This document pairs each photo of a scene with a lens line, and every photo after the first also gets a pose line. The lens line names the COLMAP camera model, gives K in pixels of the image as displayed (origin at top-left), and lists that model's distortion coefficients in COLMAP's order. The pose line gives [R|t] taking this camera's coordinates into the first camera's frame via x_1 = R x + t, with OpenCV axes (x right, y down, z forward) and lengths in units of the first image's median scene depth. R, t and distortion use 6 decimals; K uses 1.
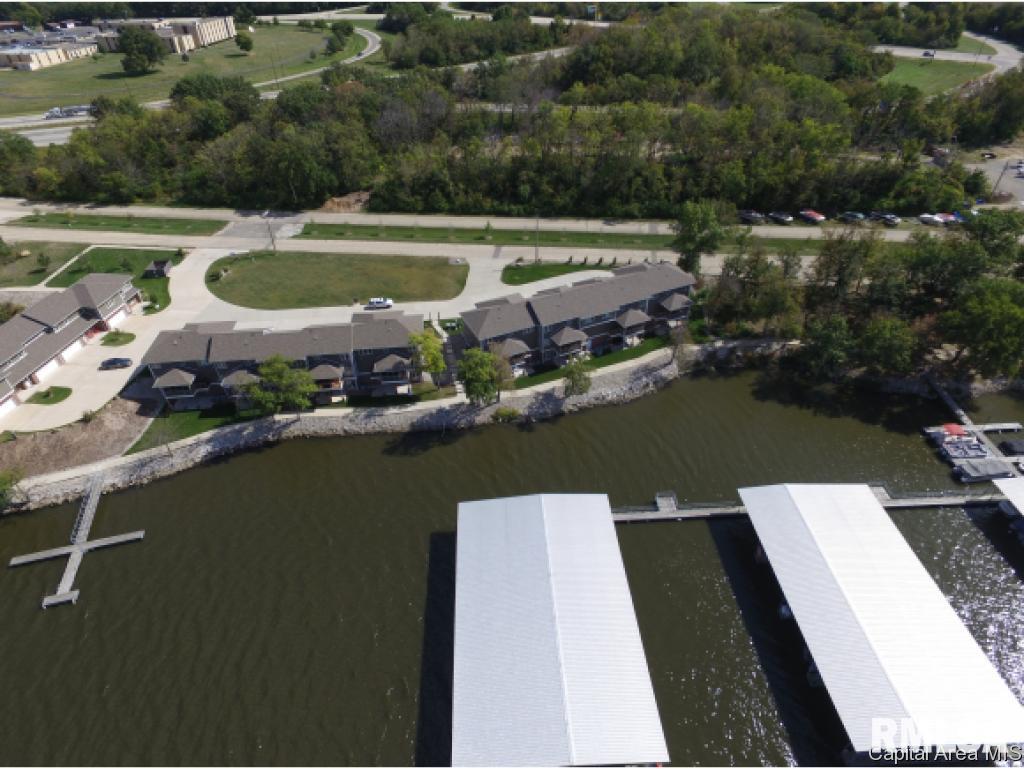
lens RADIAL K [[597.5, 0, 509.0], [0, 597.5, 386.5], [0, 0, 1]] dist [-0.001135, 0.004044]
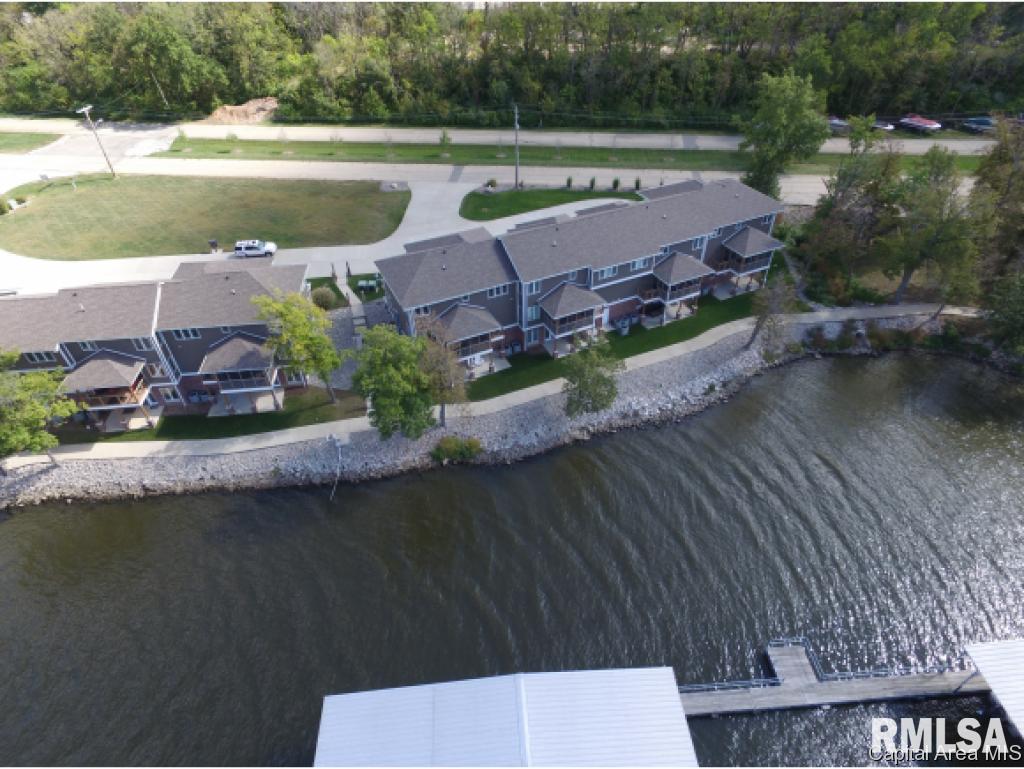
lens RADIAL K [[597.5, 0, 516.0], [0, 597.5, 383.6], [0, 0, 1]] dist [-0.001135, 0.004044]
pose [[0.999461, -0.009572, 0.031398, 0.028193], [0.008101, 0.998879, 0.046645, -0.032483], [-0.031809, -0.046366, 0.998418, 0.415324]]
